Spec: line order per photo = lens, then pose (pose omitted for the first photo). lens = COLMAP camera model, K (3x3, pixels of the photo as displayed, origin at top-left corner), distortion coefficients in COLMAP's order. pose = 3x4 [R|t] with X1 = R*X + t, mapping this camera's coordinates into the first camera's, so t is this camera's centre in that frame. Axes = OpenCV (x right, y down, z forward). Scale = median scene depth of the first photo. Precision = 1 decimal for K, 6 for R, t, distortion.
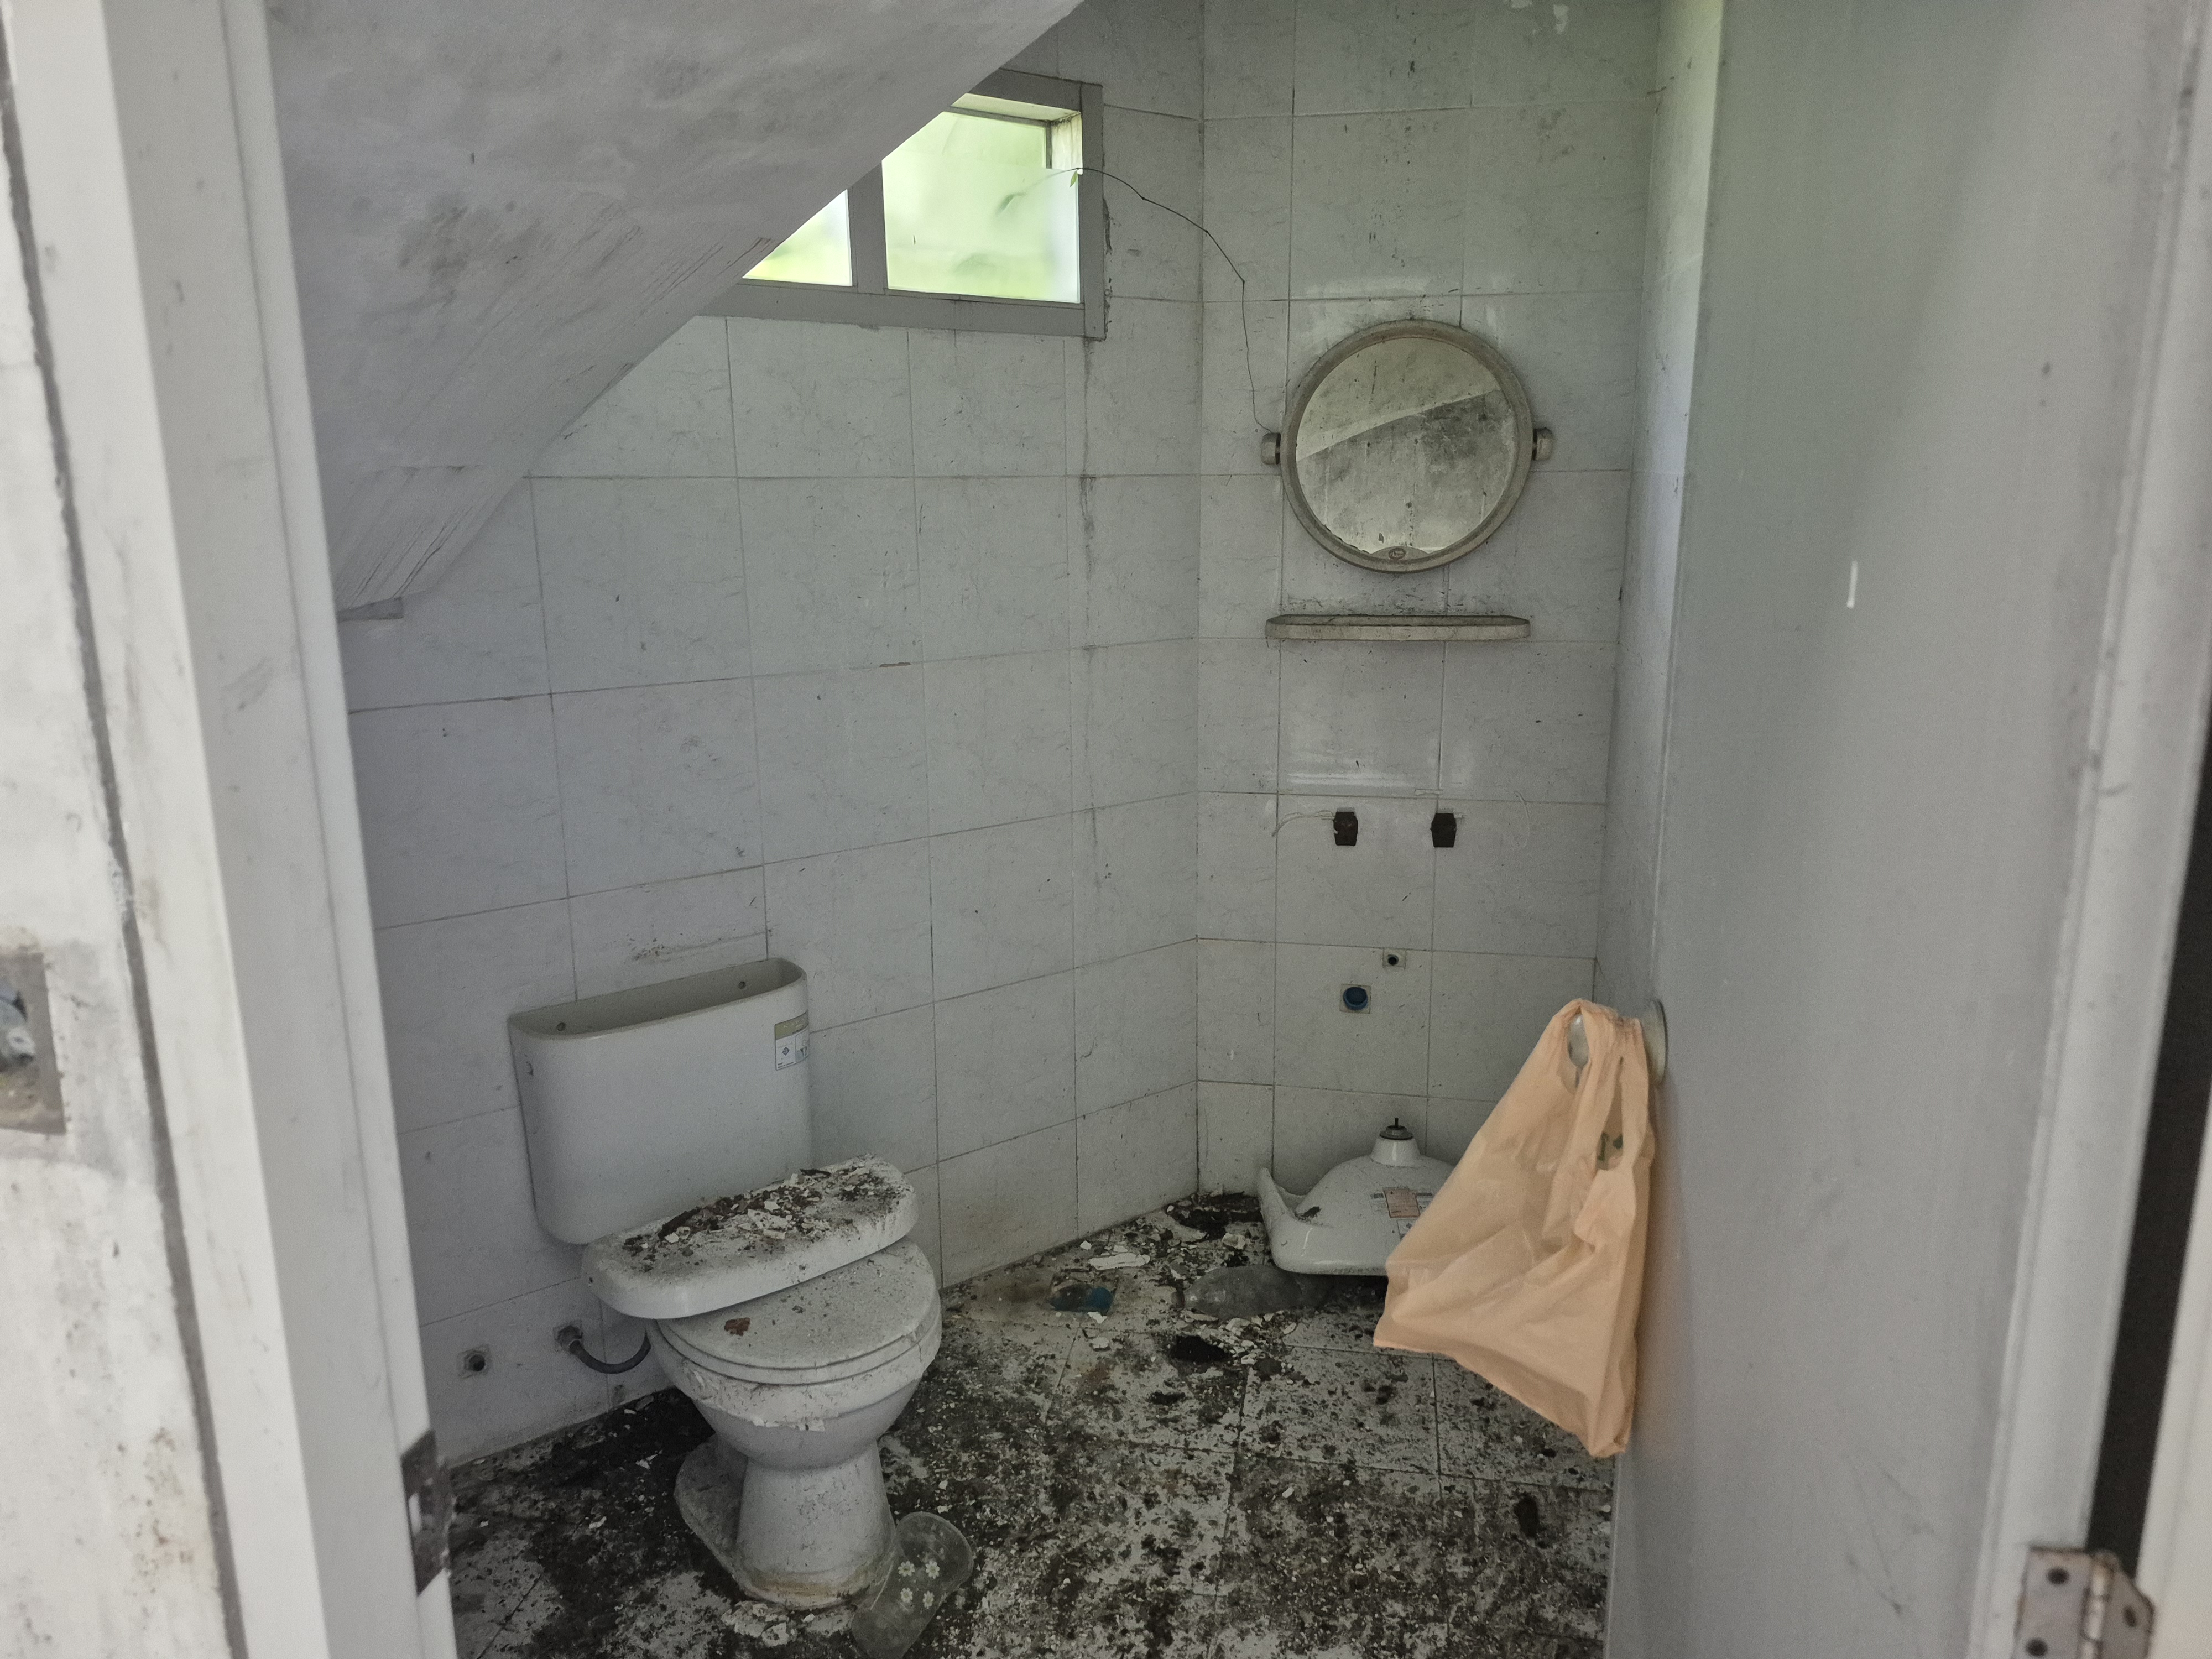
lens RADIAL K [[1553.8, 0, 1124.7], [0, 1553.8, 815.6], [0, 0, 1]] dist [-0.002906, -0.006265]
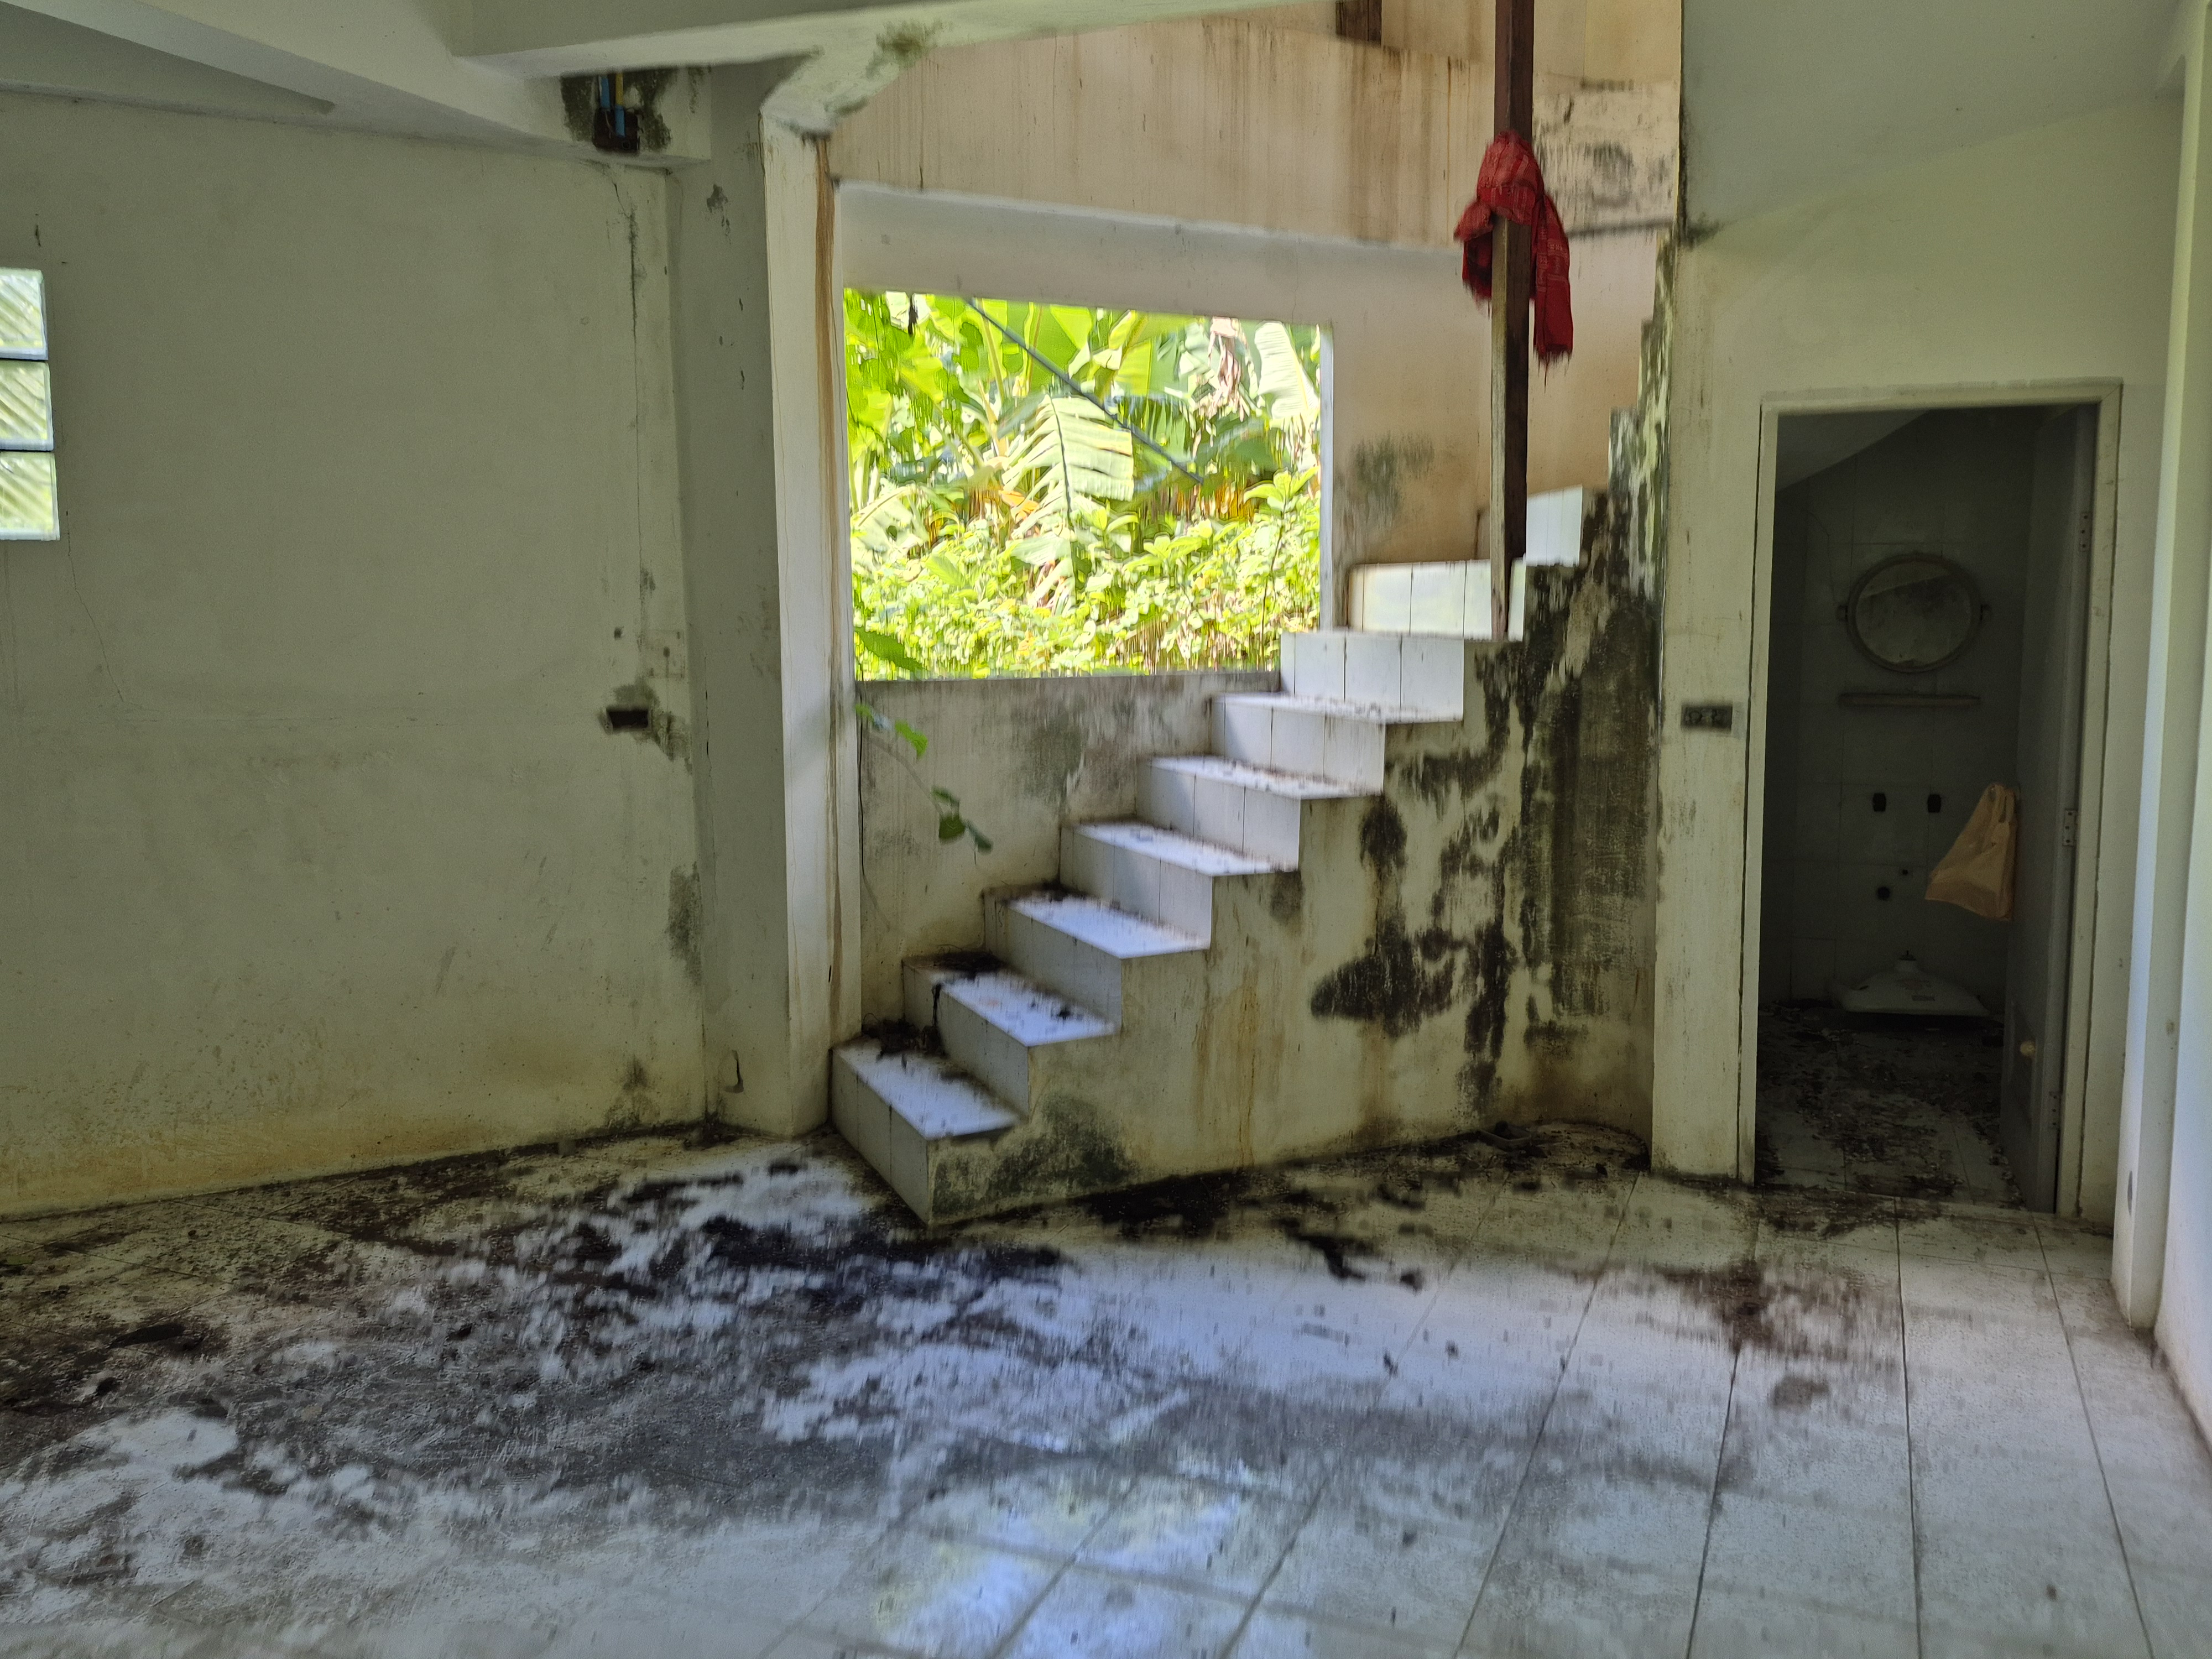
lens RADIAL K [[1728.8, 0, 1171.7], [0, 1728.8, 758.3], [0, 0, 1]] dist [0.027098, -0.004197]
pose [[0.982783, 0.023827, -0.183219, -0.372177], [-0.047316, 0.991038, -0.124922, 0.300117], [0.178600, 0.131440, 0.975103, -1.453749]]
